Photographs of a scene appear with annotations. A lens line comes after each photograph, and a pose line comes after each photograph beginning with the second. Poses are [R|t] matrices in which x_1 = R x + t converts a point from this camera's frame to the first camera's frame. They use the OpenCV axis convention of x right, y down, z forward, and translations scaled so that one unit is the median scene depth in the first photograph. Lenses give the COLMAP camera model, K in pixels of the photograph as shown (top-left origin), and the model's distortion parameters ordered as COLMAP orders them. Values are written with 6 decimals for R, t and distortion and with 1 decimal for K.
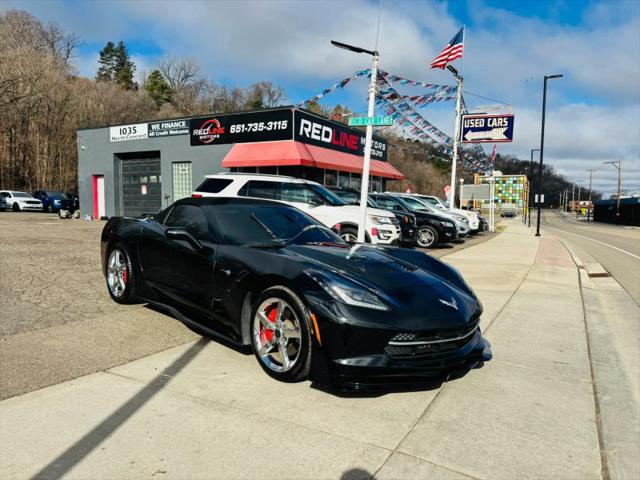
lens RADIAL K [[446.8, 0, 320.1], [0, 446.8, 249.0], [0, 0, 1]] dist [0.049054, -0.054620]
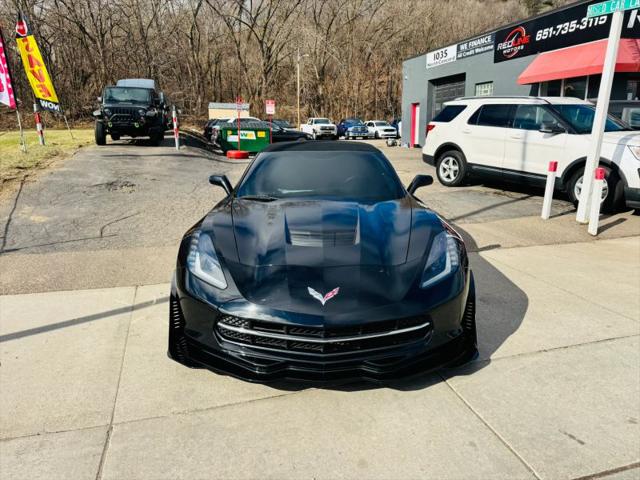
lens RADIAL K [[446.8, 0, 316.1], [0, 446.8, 241.2], [0, 0, 1]] dist [0.049054, -0.054620]
pose [[0.705598, 0.138573, -0.694931, 0.141209], [-0.030587, 0.985735, 0.165504, -0.016765], [0.707952, -0.095524, 0.699771, 0.082565]]
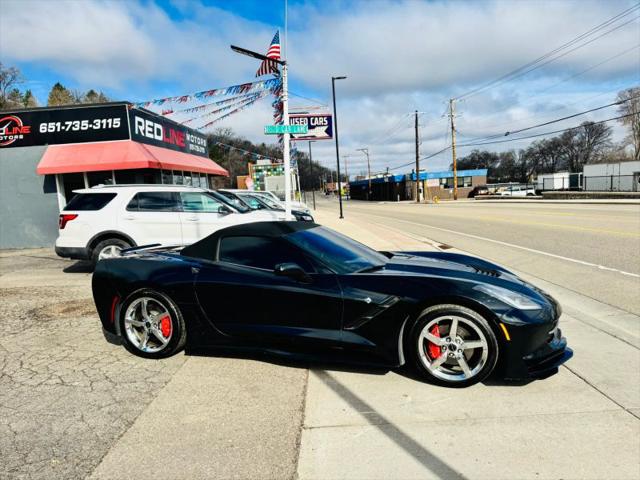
lens RADIAL K [[446.8, 0, 319.8], [0, 446.8, 248.3], [0, 0, 1]] dist [0.049054, -0.054620]
pose [[0.879278, -0.129639, 0.458327, -0.149363], [0.120074, 0.991500, 0.050091, -0.025997], [-0.460925, 0.010989, 0.887371, 0.026279]]
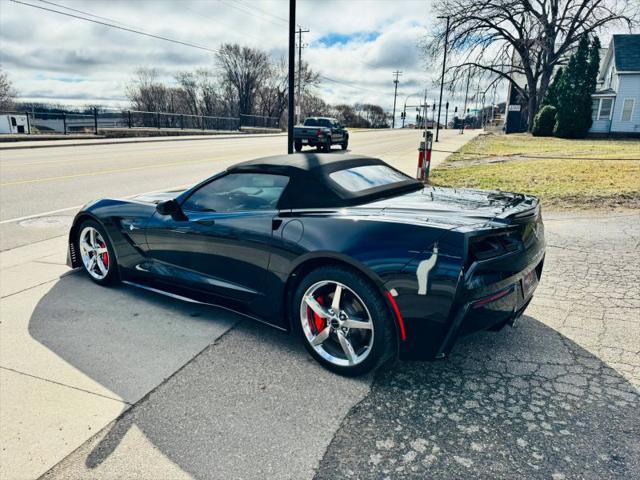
lens RADIAL K [[446.8, 0, 317.9], [0, 446.8, 243.3], [0, 0, 1]] dist [0.049054, -0.054620]
pose [[-0.988117, -0.002086, -0.153692, -0.022368], [-0.053255, 0.942619, 0.329596, -0.061406], [0.144186, 0.333864, -0.931528, 0.483360]]
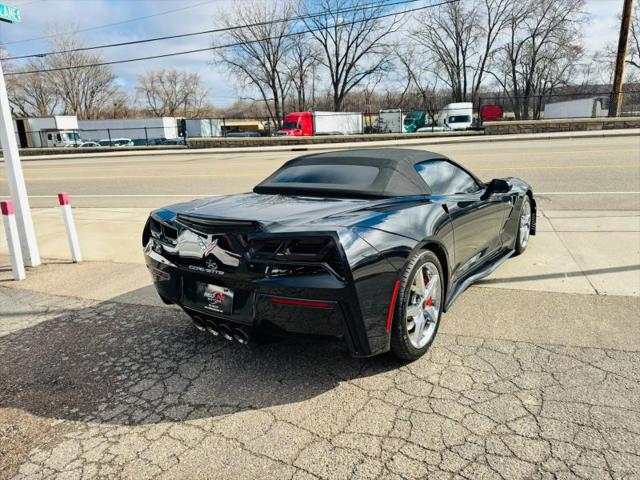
lens RADIAL K [[446.8, 0, 320.9], [0, 446.8, 242.8], [0, 0, 1]] dist [0.049054, -0.054620]
pose [[-0.171889, -0.274009, 0.946242, -0.259673], [0.132427, 0.945392, 0.297819, -0.056010], [-0.976175, 0.176500, -0.126216, 0.330820]]
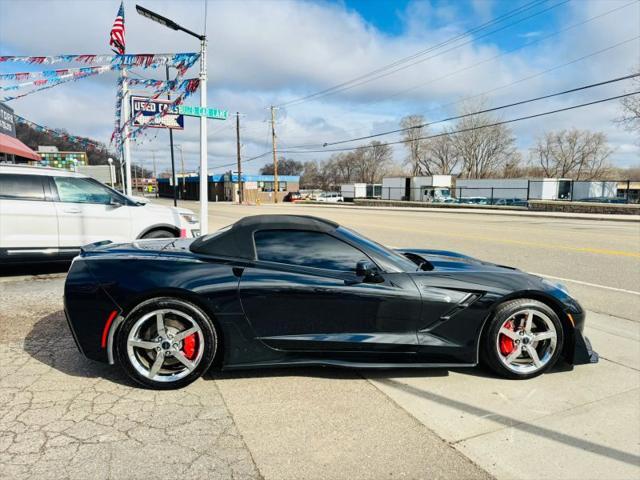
lens RADIAL K [[446.8, 0, 318.5], [0, 446.8, 245.1], [0, 0, 1]] dist [0.049054, -0.054620]
pose [[0.615063, -0.122303, 0.778935, -0.223812], [0.090264, 0.992324, 0.084533, -0.034777], [-0.783294, 0.018316, 0.621381, 0.118457]]
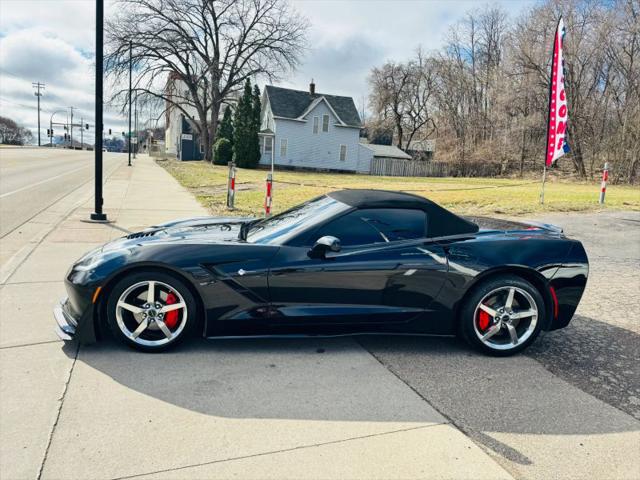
lens RADIAL K [[446.8, 0, 319.5], [0, 446.8, 246.4], [0, 0, 1]] dist [0.049054, -0.054620]
pose [[-0.634455, 0.066877, -0.770061, 0.155437], [-0.151134, 0.966288, 0.208438, -0.048016], [0.758040, 0.248627, -0.602959, 0.404890]]
